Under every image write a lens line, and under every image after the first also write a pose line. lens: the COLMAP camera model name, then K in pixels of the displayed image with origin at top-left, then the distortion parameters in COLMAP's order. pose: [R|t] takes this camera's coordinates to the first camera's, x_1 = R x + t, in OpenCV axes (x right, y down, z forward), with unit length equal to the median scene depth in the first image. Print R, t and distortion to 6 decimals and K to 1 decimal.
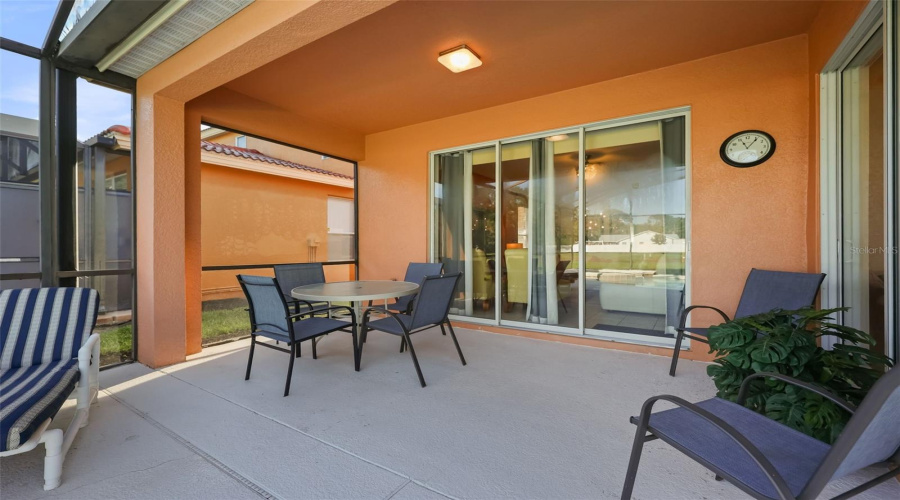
lens RADIAL K [[399.8, 0, 450.0], [0, 399.8, 250.0], [0, 0, 1]] dist [-0.000693, -0.000074]
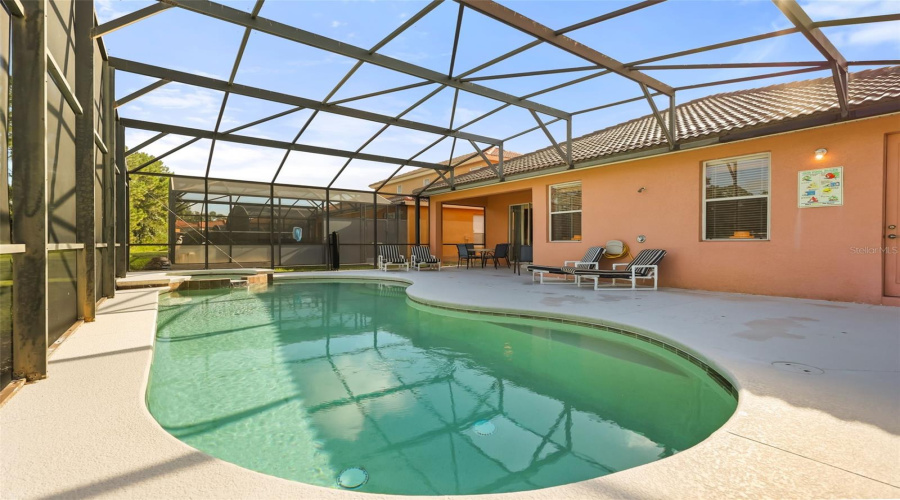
lens RADIAL K [[399.8, 0, 450.0], [0, 399.8, 250.0], [0, 0, 1]] dist [-0.000693, -0.000074]
pose [[0.945013, -0.007406, -0.326949, 0.407821], [0.011880, 0.999861, 0.011691, 0.038155], [0.326817, -0.014932, 0.944970, -1.554116]]
